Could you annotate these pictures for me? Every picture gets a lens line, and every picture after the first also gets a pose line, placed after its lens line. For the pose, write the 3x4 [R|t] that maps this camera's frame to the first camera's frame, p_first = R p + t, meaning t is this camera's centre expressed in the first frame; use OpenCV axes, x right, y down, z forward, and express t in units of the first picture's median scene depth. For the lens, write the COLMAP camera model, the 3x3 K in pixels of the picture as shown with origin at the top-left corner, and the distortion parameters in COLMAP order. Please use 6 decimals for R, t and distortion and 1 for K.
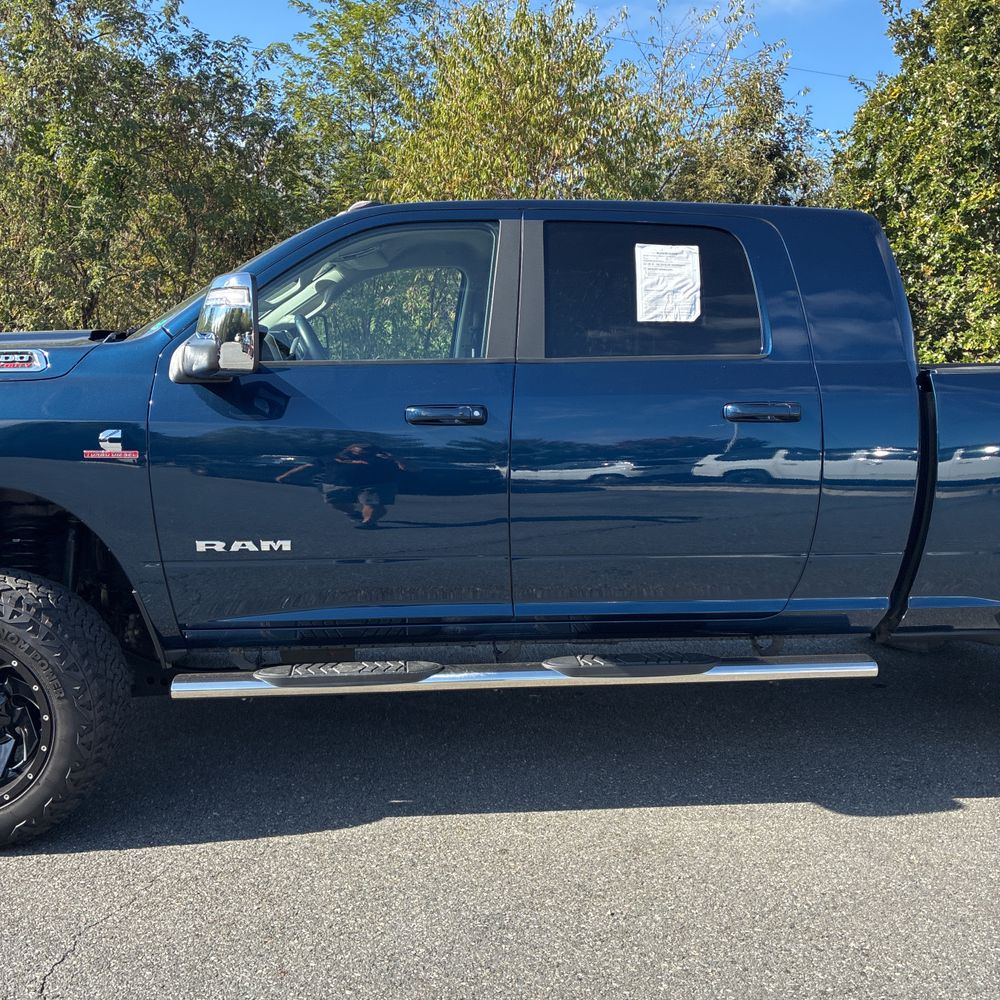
lens RADIAL K [[1049.2, 0, 553.3], [0, 1049.2, 503.1], [0, 0, 1]] dist [-0.131973, 0.351672]
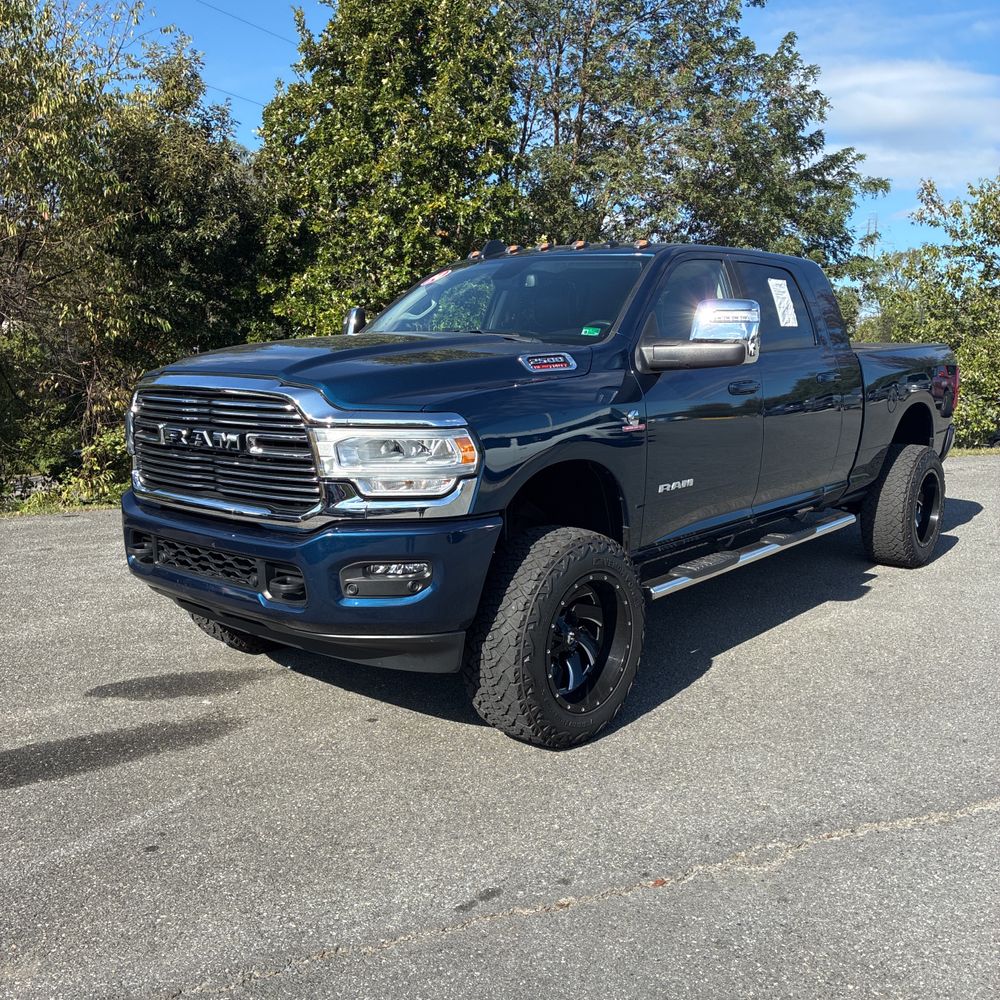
lens RADIAL K [[1012.4, 0, 509.9], [0, 1012.4, 498.1], [0, 0, 1]] dist [0.054659, -0.050618]
pose [[0.740453, -0.119776, 0.661350, -0.400222], [0.101535, 0.992634, 0.066094, -0.016510], [-0.664395, 0.018211, 0.747160, 0.028542]]
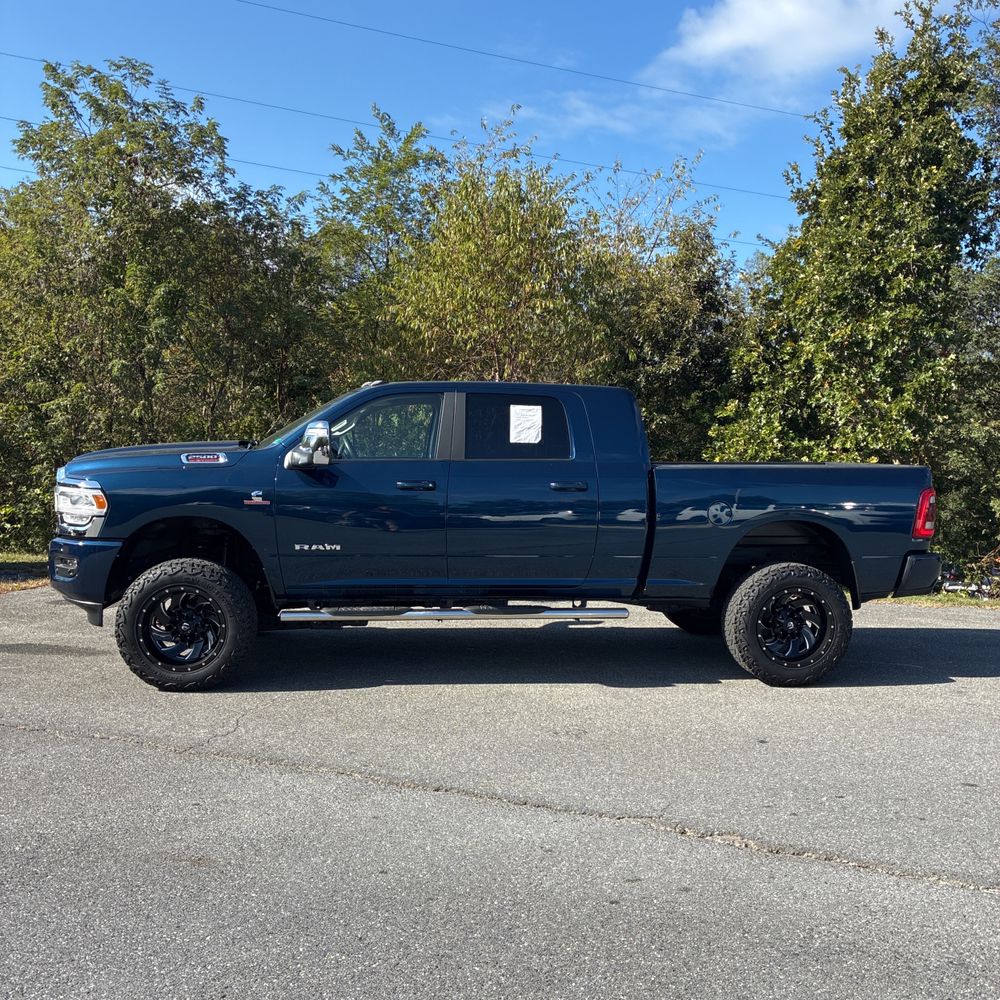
lens RADIAL K [[1021.8, 0, 504.4], [0, 1021.8, 507.2], [0, 0, 1]] dist [0.052512, 0.003794]
pose [[0.998859, 0.013330, -0.045851, 0.048281], [-0.016916, 0.996751, -0.078744, 0.033084], [0.044653, 0.079430, 0.995840, -0.294868]]
